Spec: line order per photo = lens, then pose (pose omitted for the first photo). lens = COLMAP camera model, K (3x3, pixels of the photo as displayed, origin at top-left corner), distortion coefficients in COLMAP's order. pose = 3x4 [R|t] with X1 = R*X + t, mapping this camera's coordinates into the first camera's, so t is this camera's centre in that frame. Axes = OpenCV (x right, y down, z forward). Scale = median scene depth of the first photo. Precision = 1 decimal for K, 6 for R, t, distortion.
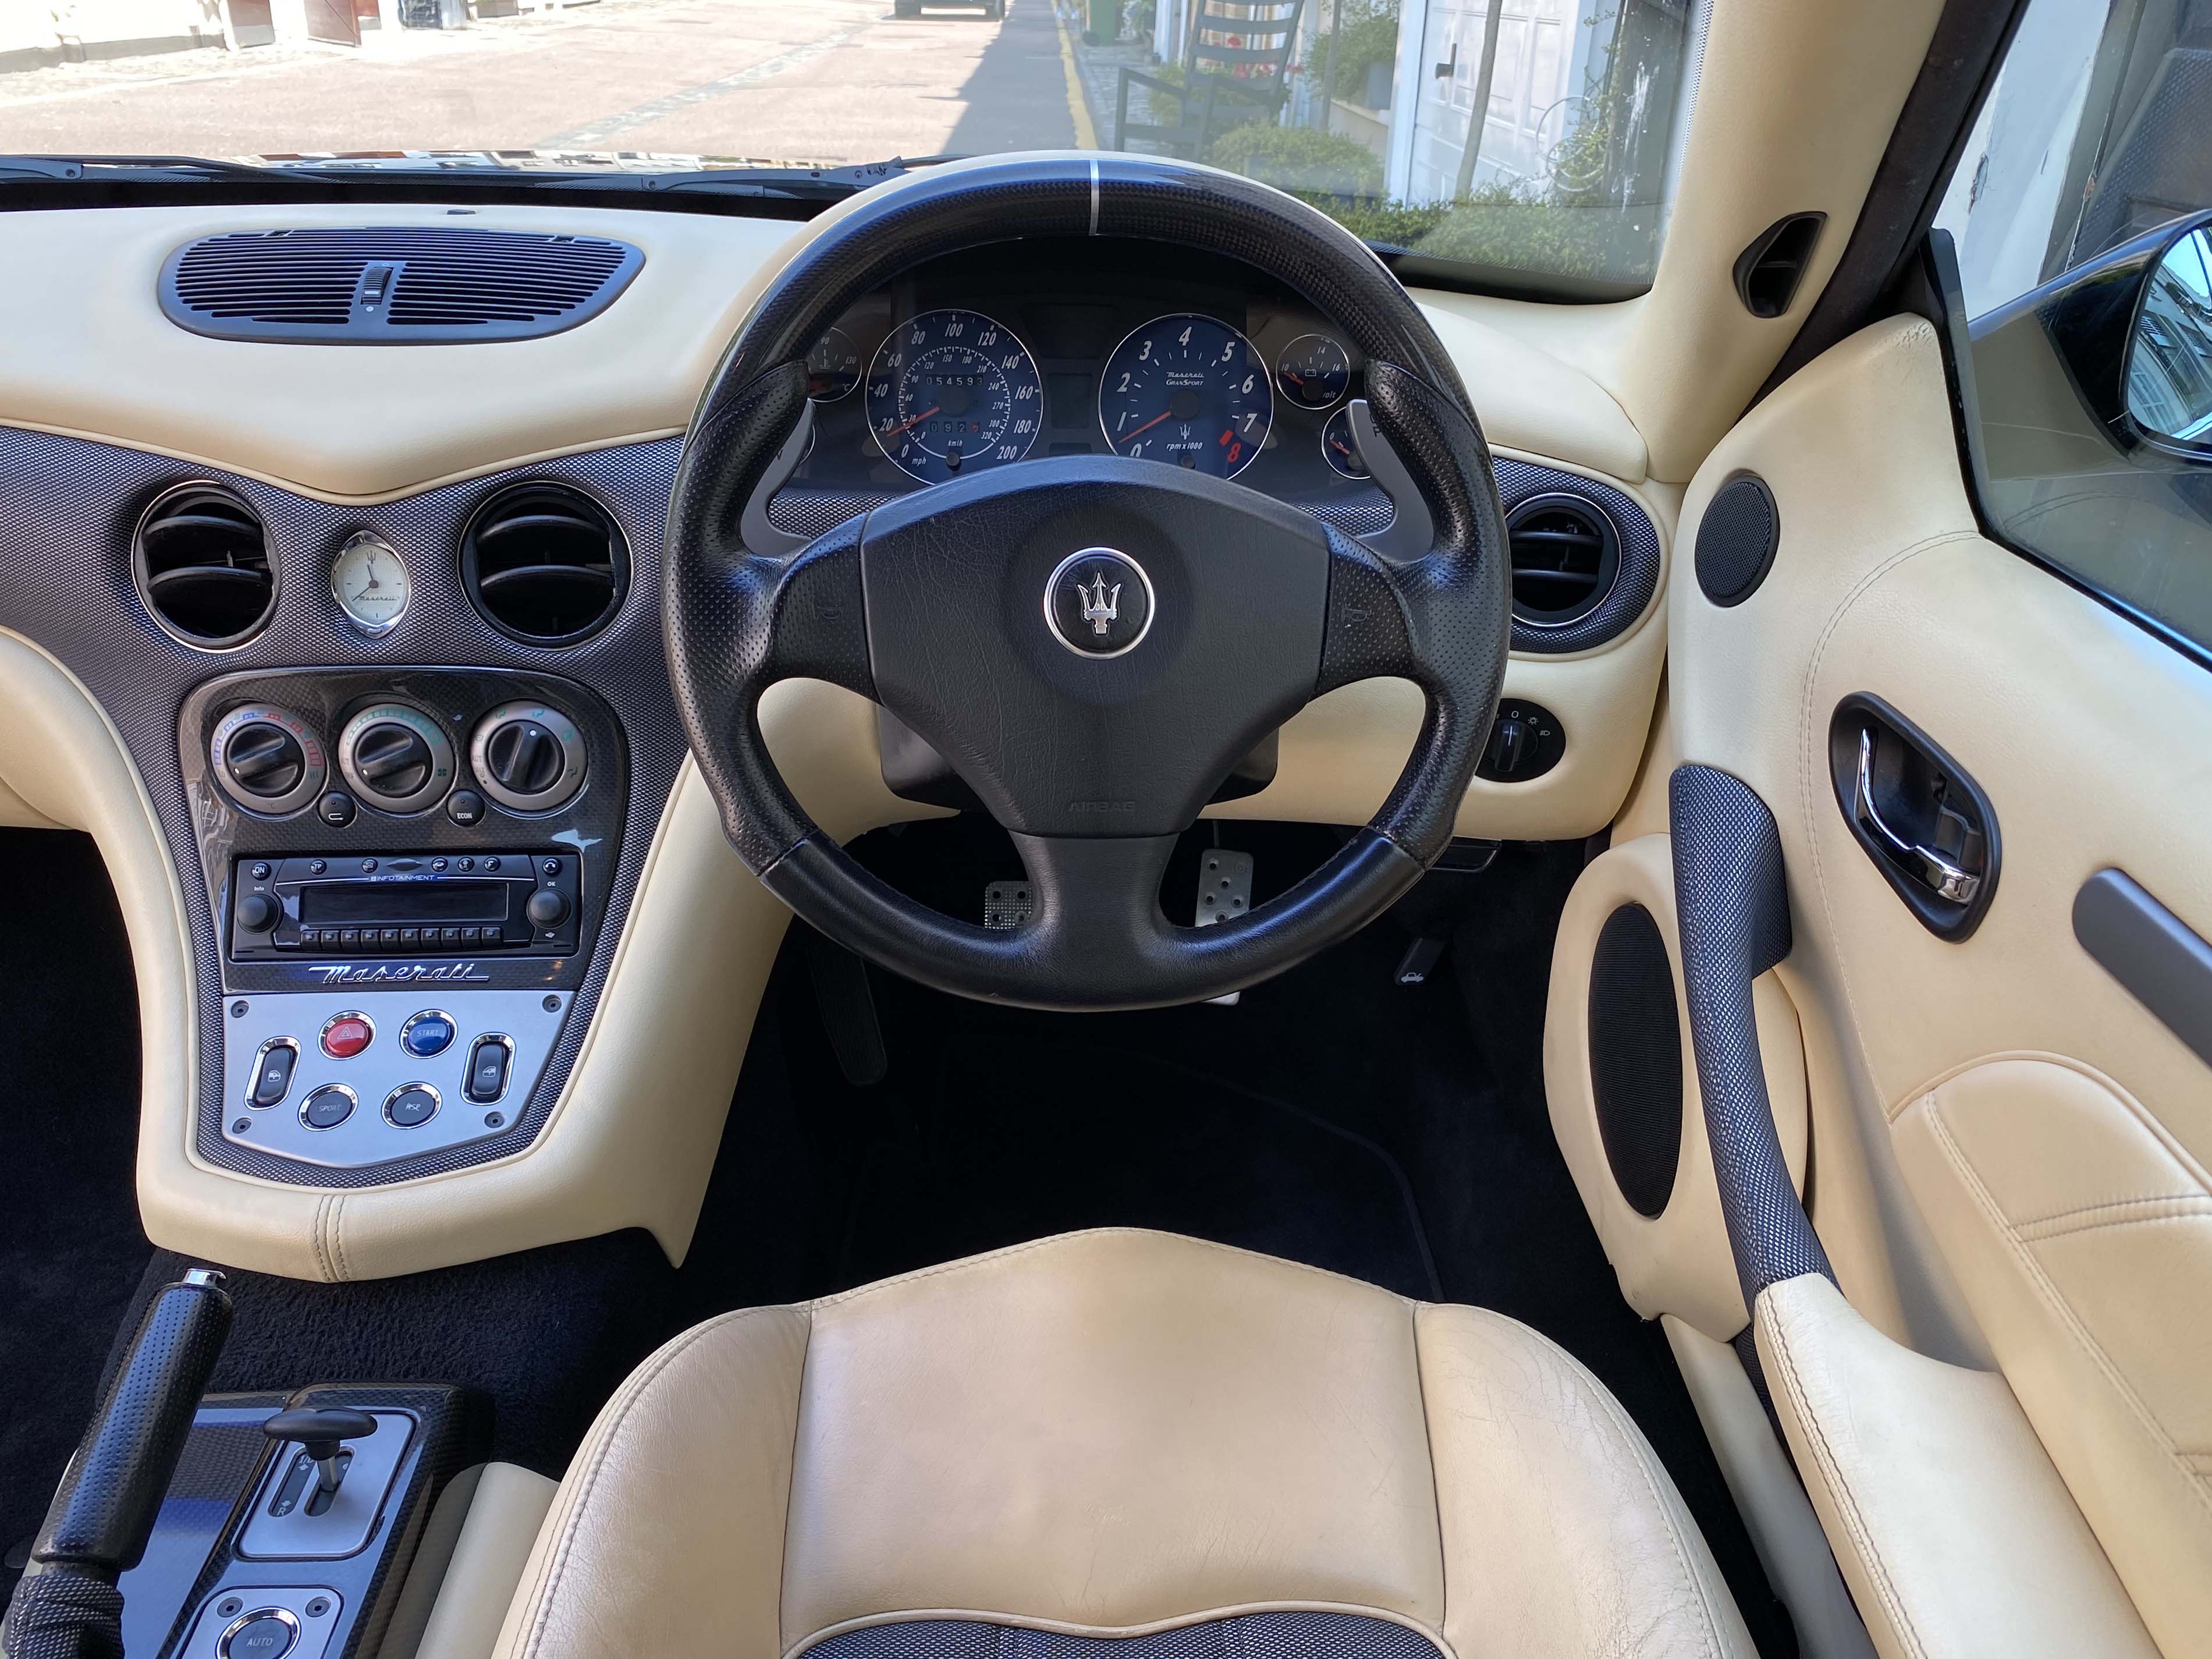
lens RADIAL K [[1782.5, 0, 1128.6], [0, 1782.5, 849.3], [0, 0, 1]] dist [0.040905, -0.039735]
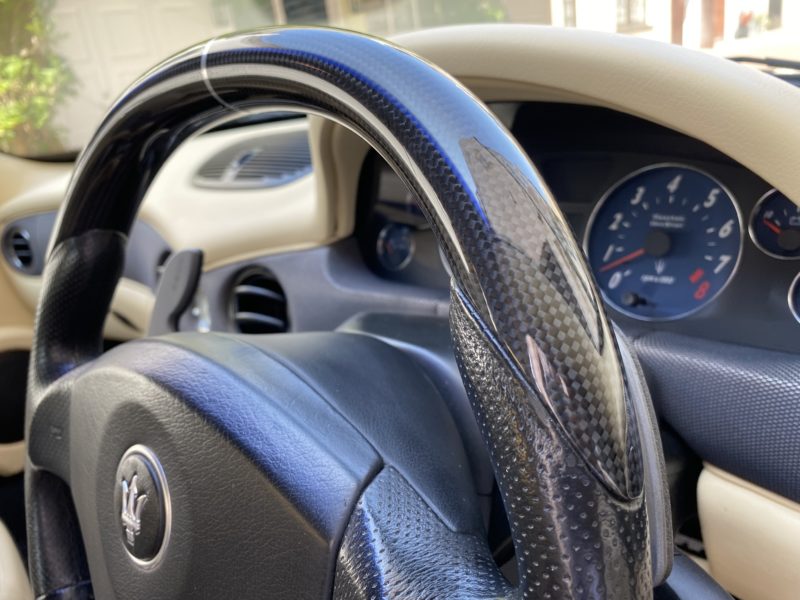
lens RADIAL K [[644.6, 0, 402.4], [0, 644.6, 295.2], [0, 0, 1]] dist [0.040905, -0.039735]
pose [[0.674706, 0.131427, -0.726291, 0.234922], [-0.177225, 0.984079, 0.013437, -0.205221], [0.716493, 0.119651, 0.687256, 0.643841]]
